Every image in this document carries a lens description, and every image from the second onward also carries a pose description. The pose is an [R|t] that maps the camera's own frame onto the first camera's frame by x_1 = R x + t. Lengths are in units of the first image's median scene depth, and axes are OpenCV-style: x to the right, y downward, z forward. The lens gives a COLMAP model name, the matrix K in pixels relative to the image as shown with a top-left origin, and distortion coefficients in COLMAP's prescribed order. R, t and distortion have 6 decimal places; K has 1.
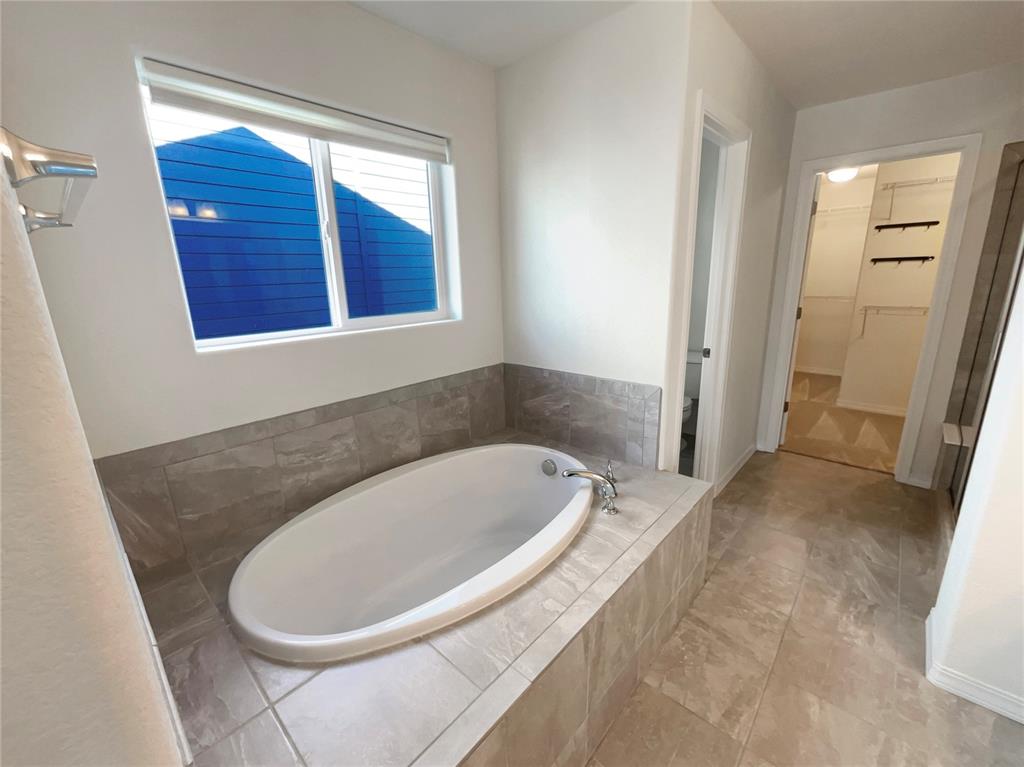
lens RADIAL K [[420.9, 0, 512.9], [0, 420.9, 384.4], [0, 0, 1]] dist [0.002402, -0.001317]
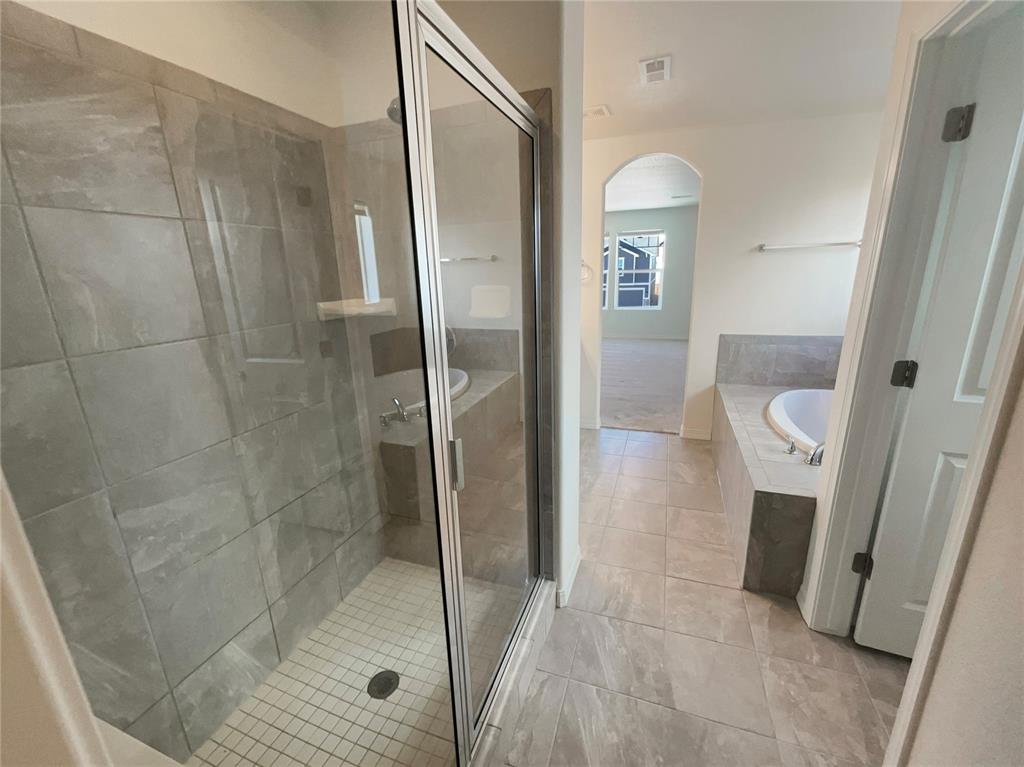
lens RADIAL K [[420.9, 0, 508.1], [0, 420.9, 380.2], [0, 0, 1]] dist [0.002402, -0.001317]
pose [[-0.925614, 0.154217, -0.345625, 1.187263], [-0.036854, 0.872149, 0.487849, -0.409814], [0.376671, 0.464298, -0.801590, 1.306755]]
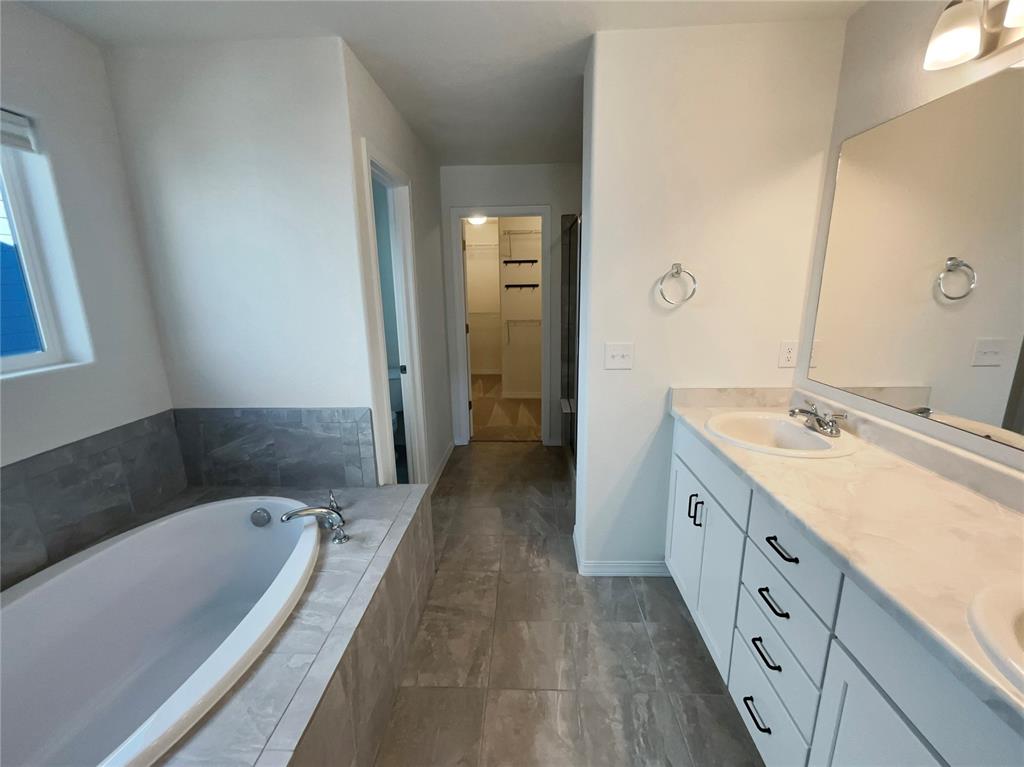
lens RADIAL K [[420.9, 0, 511.2], [0, 420.9, 382.8], [0, 0, 1]] dist [0.002402, -0.001317]
pose [[0.764845, -0.127299, 0.631511, -0.034454], [0.154060, 0.987982, 0.012568, -0.012931], [-0.625521, 0.087679, 0.775265, -0.040578]]
